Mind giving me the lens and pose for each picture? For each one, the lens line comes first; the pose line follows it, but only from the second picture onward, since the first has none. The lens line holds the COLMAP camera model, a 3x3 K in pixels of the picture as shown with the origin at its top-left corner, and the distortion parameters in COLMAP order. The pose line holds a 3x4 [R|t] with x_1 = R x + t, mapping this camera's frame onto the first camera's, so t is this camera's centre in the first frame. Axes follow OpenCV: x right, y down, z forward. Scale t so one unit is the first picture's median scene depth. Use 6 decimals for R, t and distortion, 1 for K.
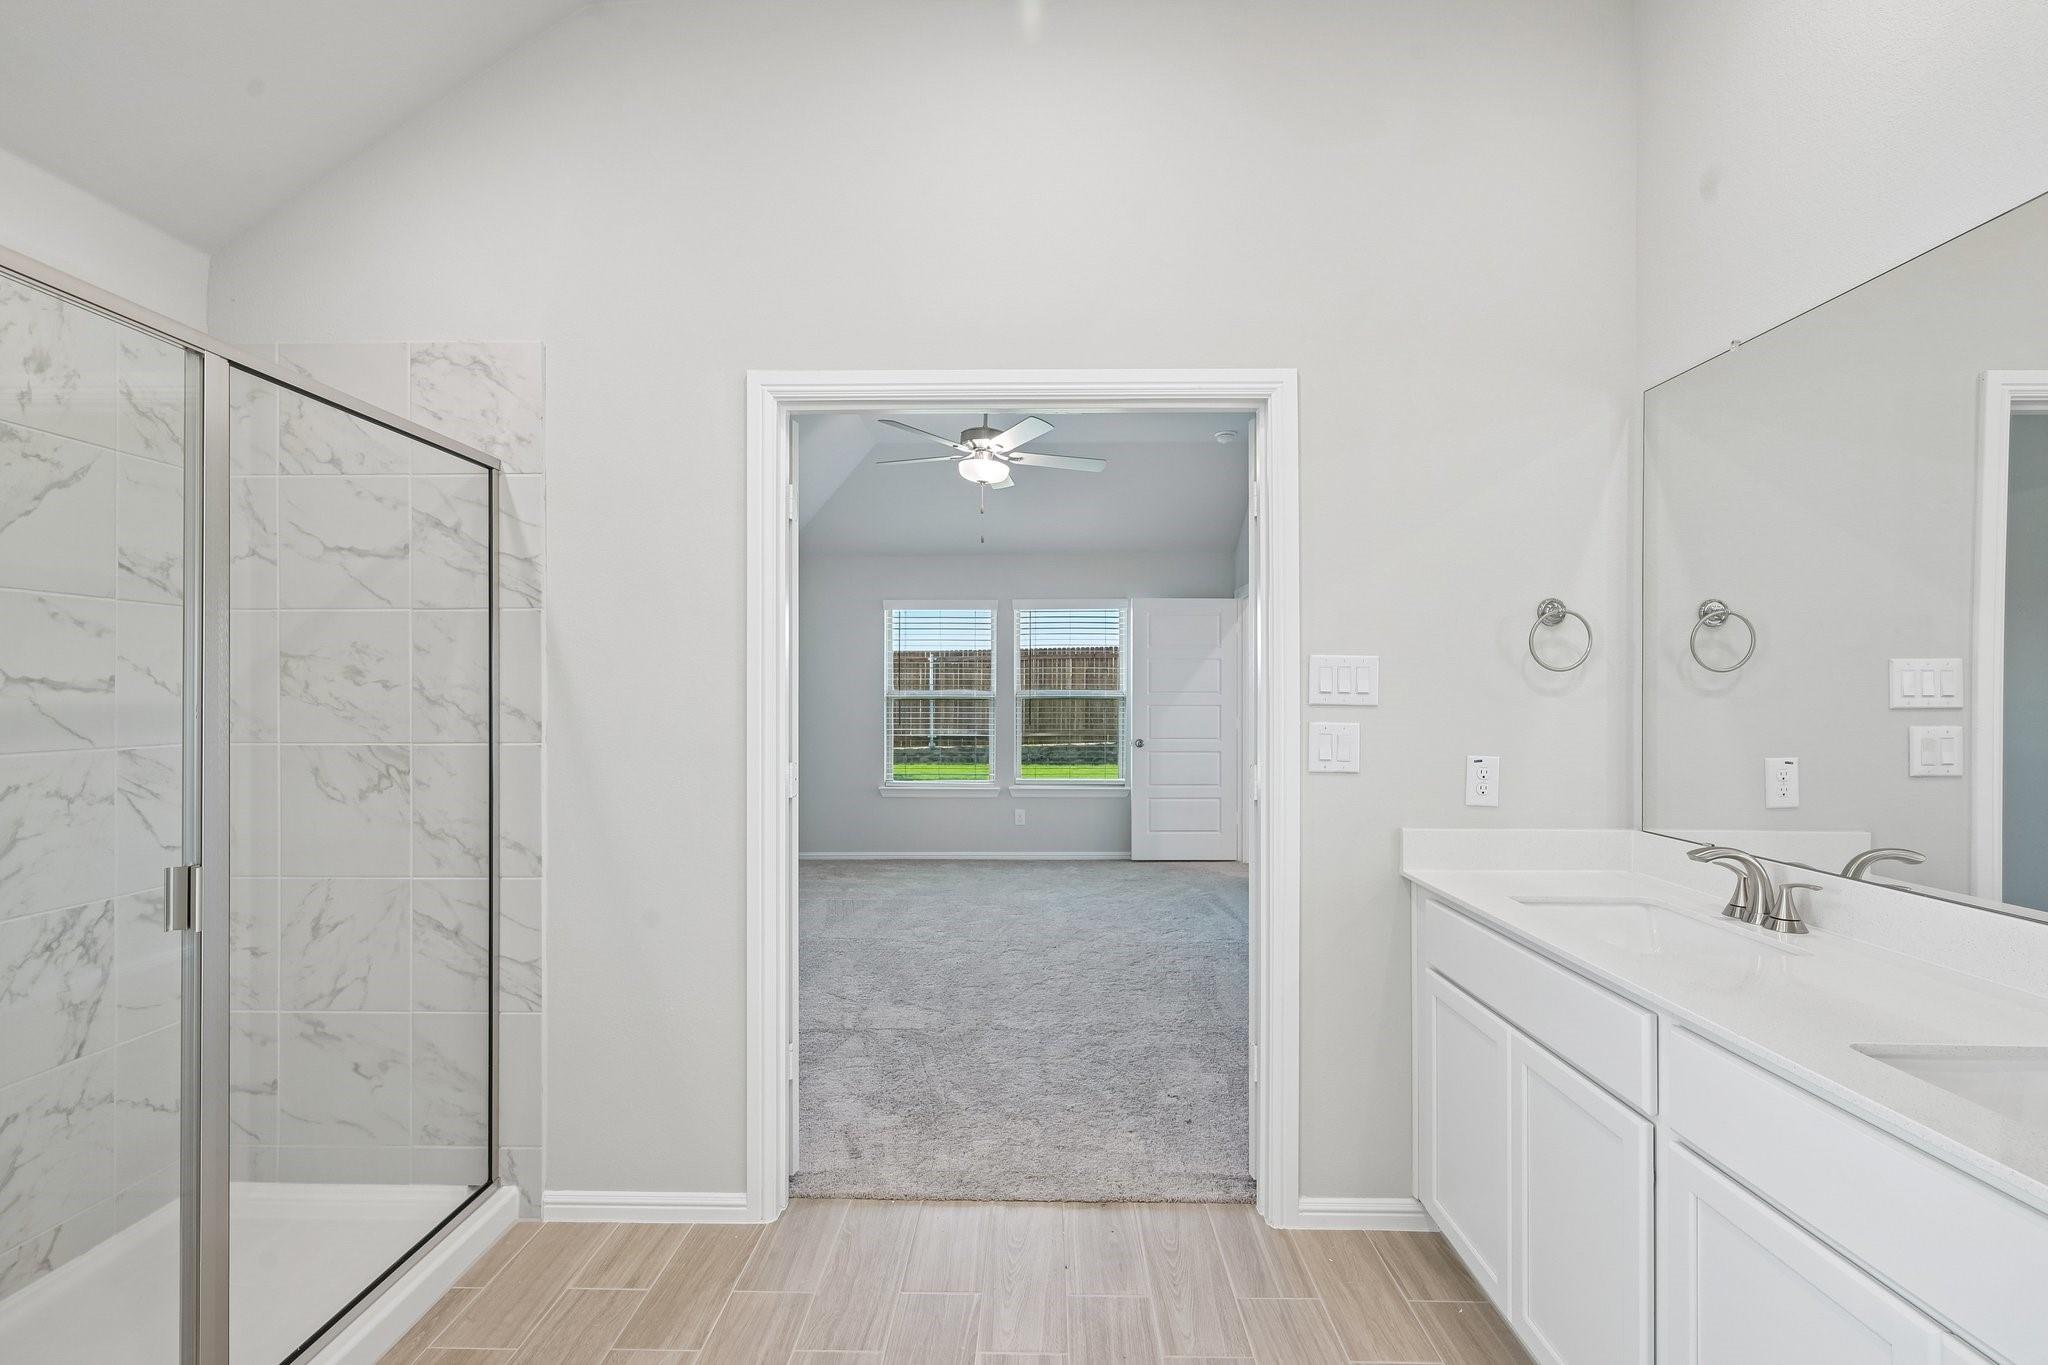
lens RADIAL K [[917.3, 0, 1017.4], [0, 917.3, 690.9], [0, 0, 1]] dist [0.000867, 0.000047]
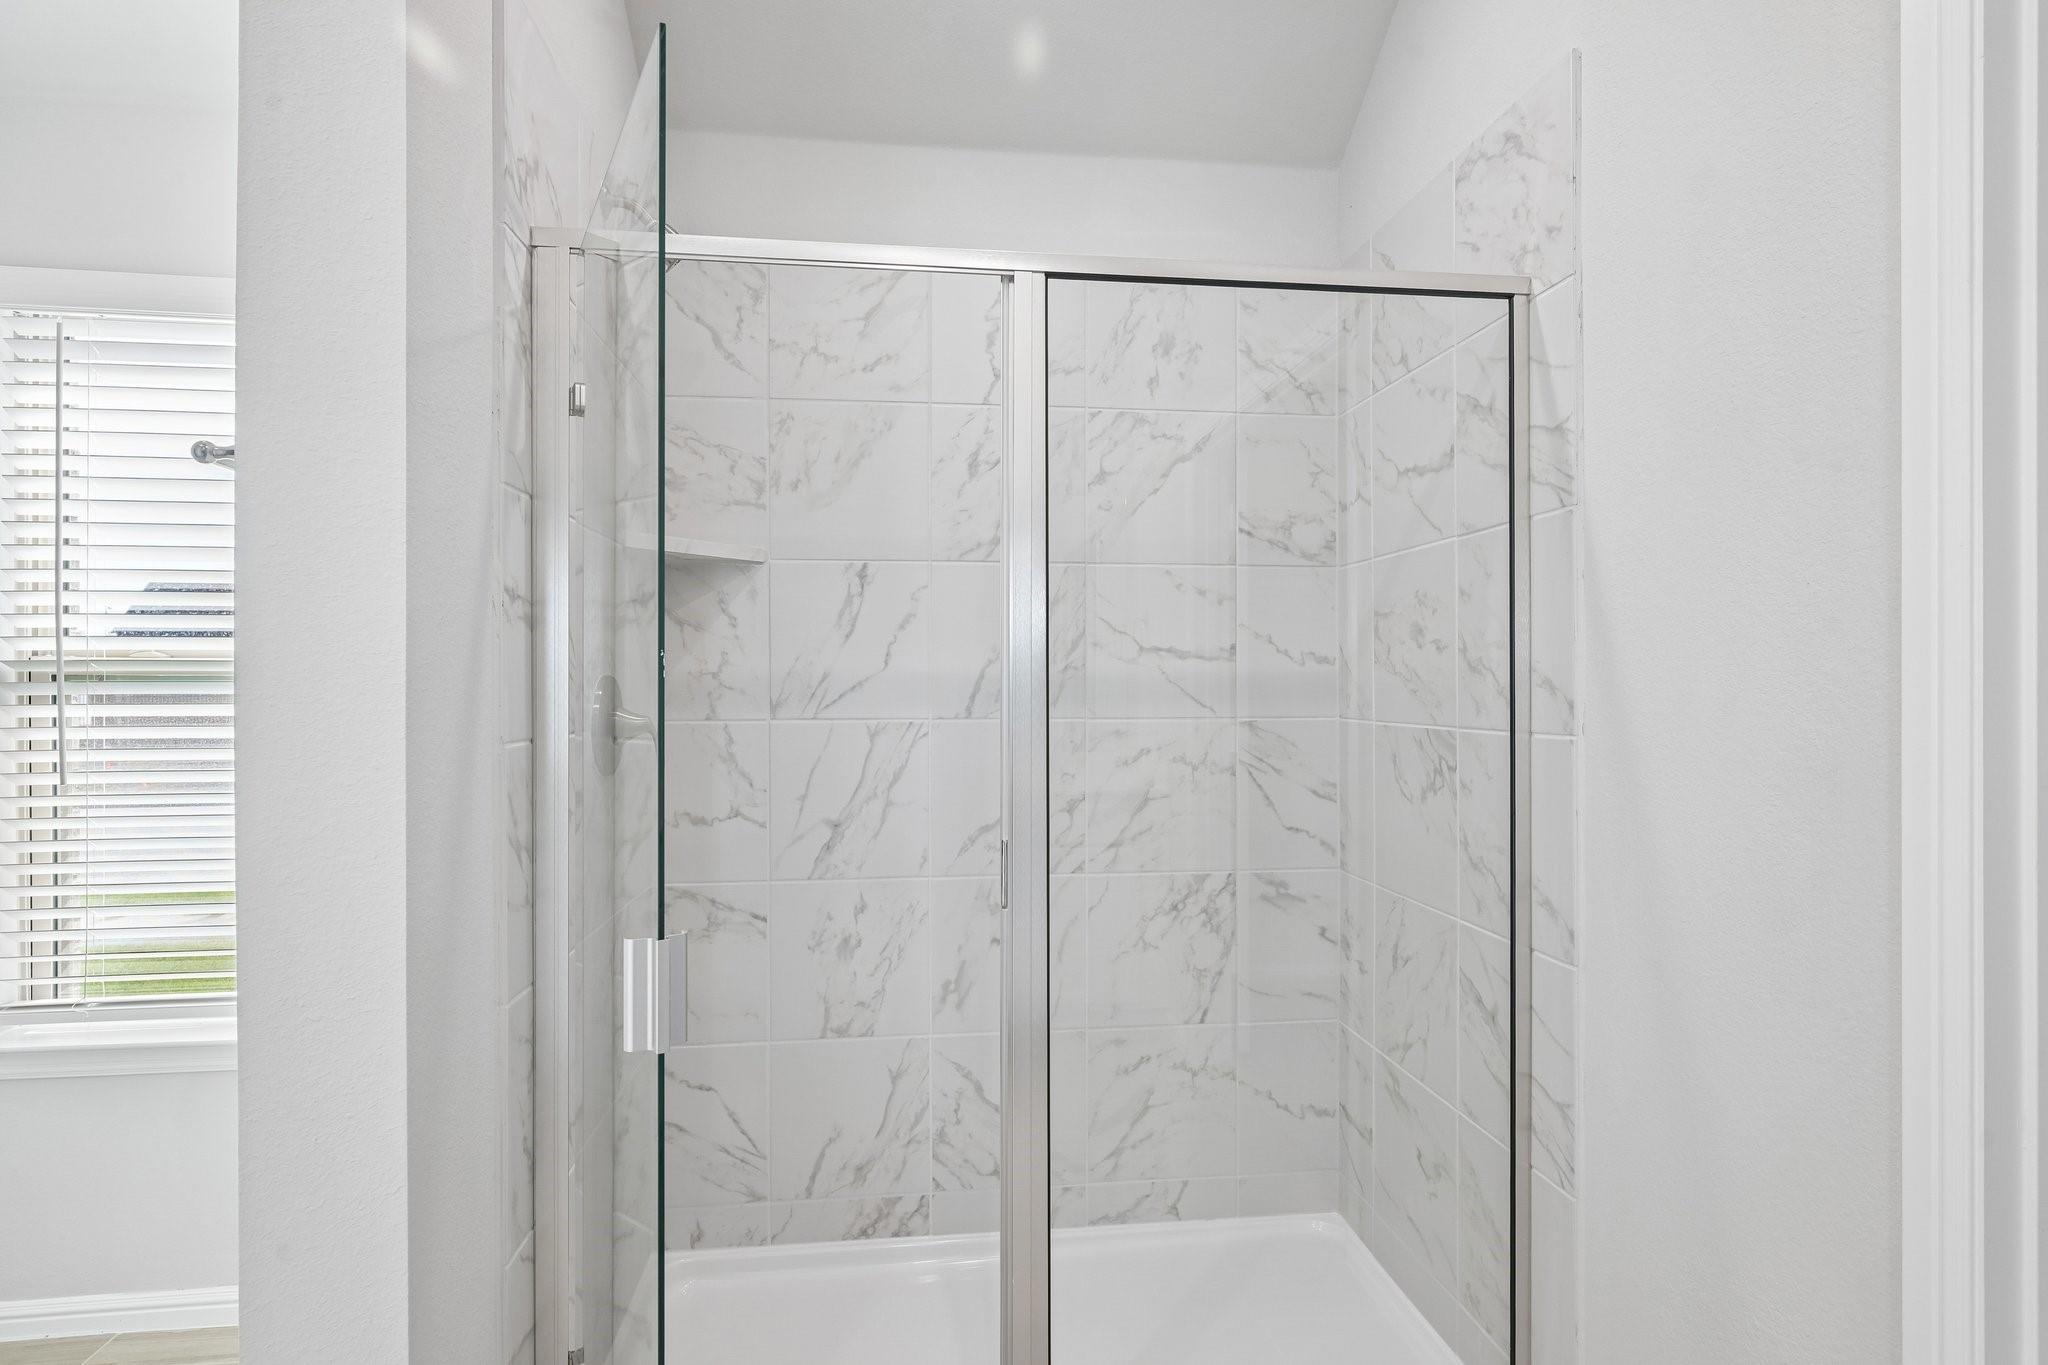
lens RADIAL K [[1079.1, 0, 1026.3], [0, 1079.1, 681.0], [0, 0, 1]] dist [-0.001225, 0.000469]
pose [[0.155691, -0.000669, -0.987806, 0.104403], [0.004167, 0.999991, -0.000021, 0.019957], [0.987797, -0.004113, 0.155692, 0.550449]]
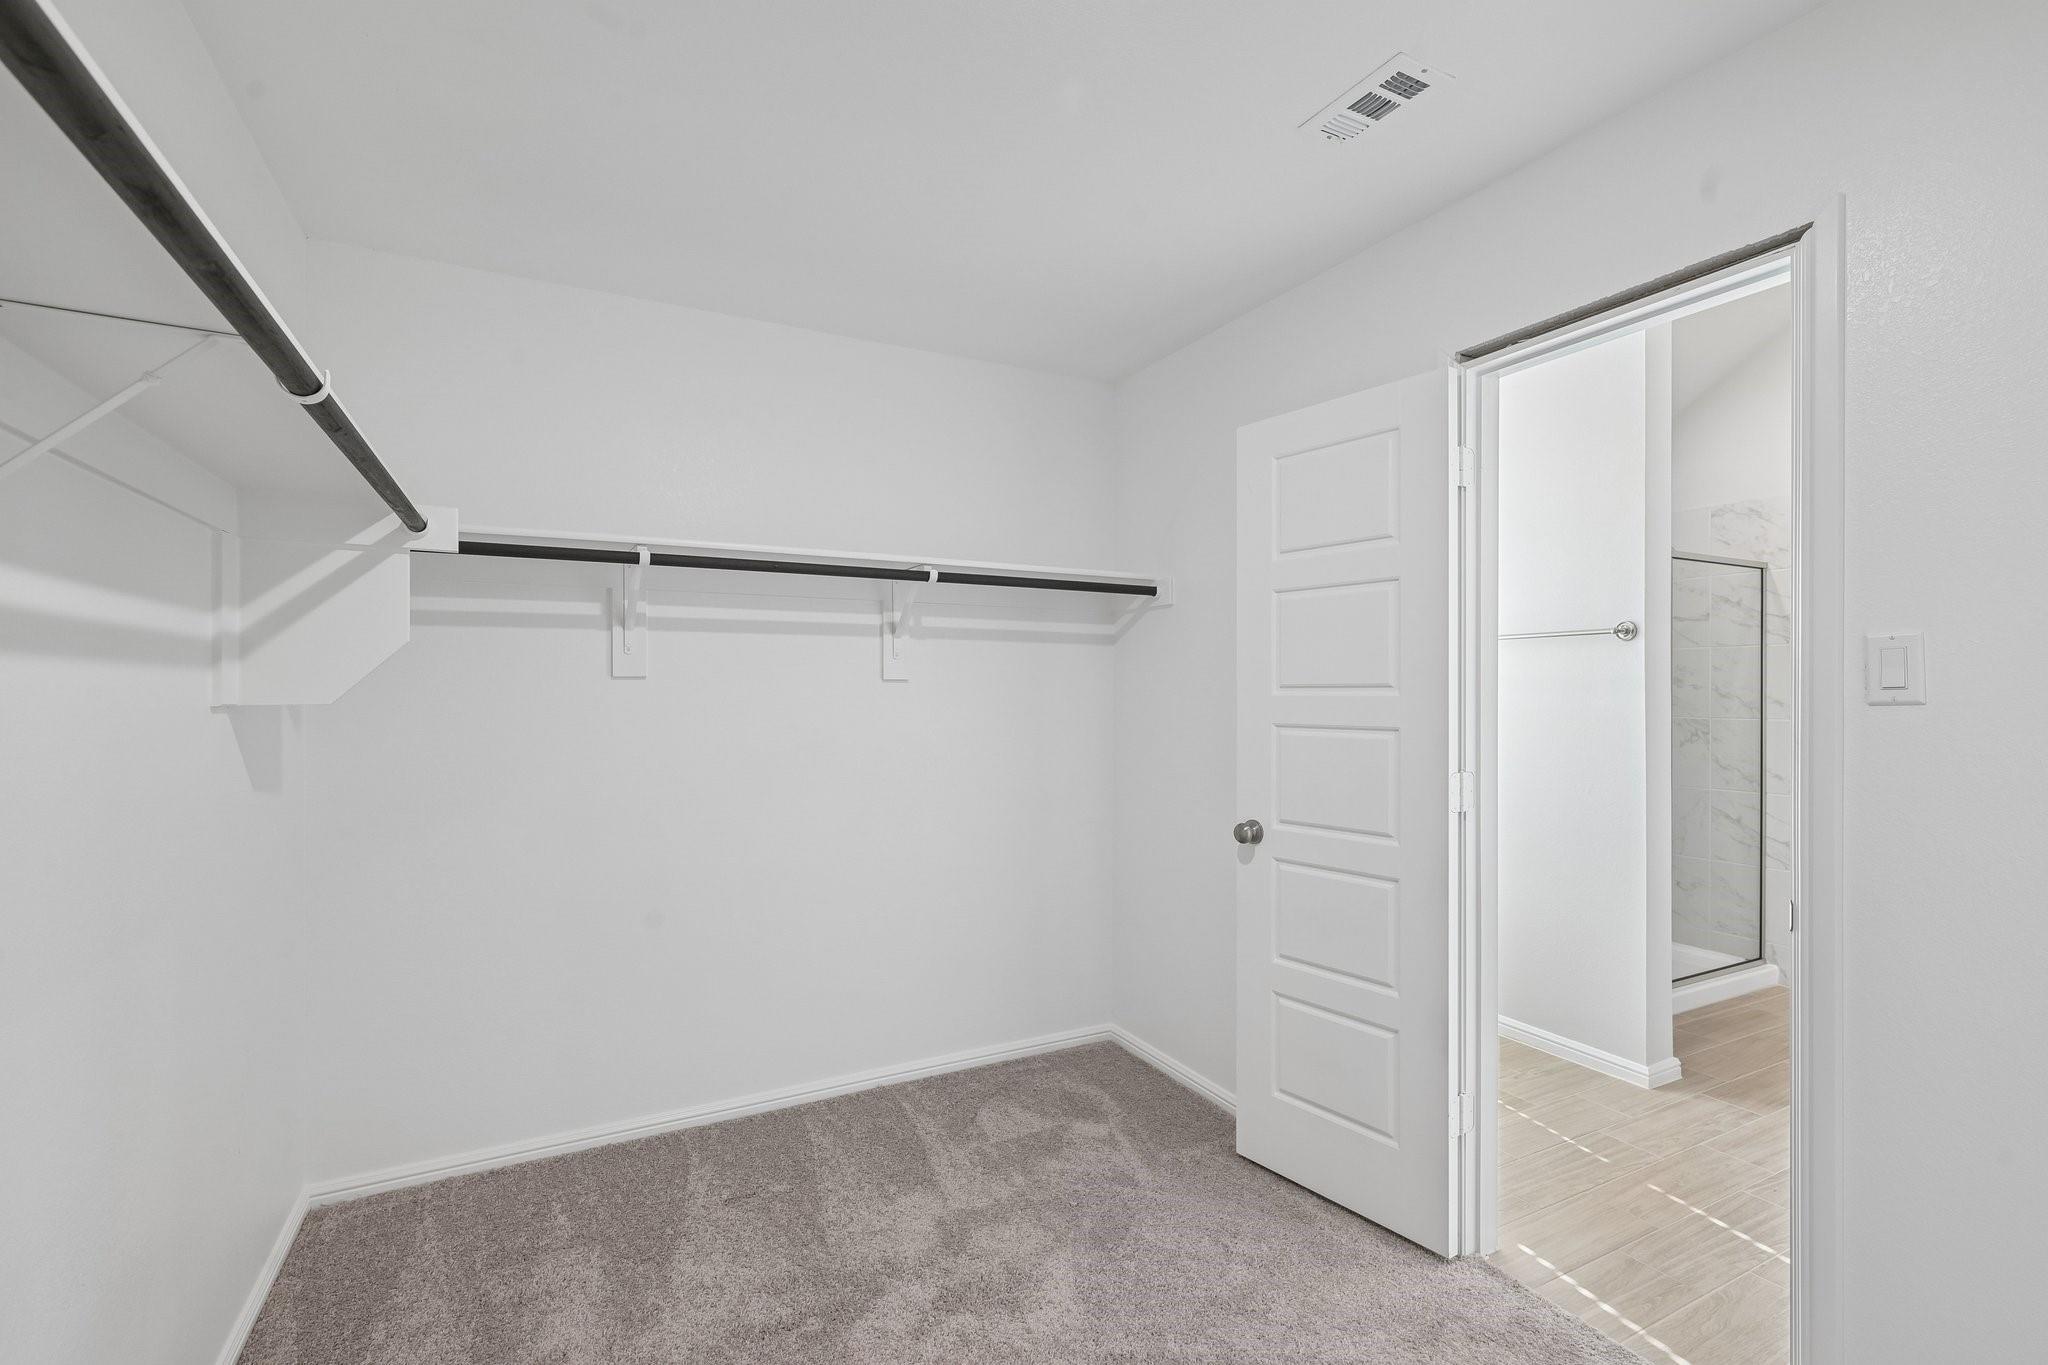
lens RADIAL K [[917.3, 0, 1025.7], [0, 917.3, 692.7], [0, 0, 1]] dist [0.000867, 0.000047]
pose [[0.474349, 0.005019, -0.880322, 0.337555], [0.001056, 0.999980, 0.006270, -0.008171], [0.880336, -0.003904, 0.474334, -1.149241]]
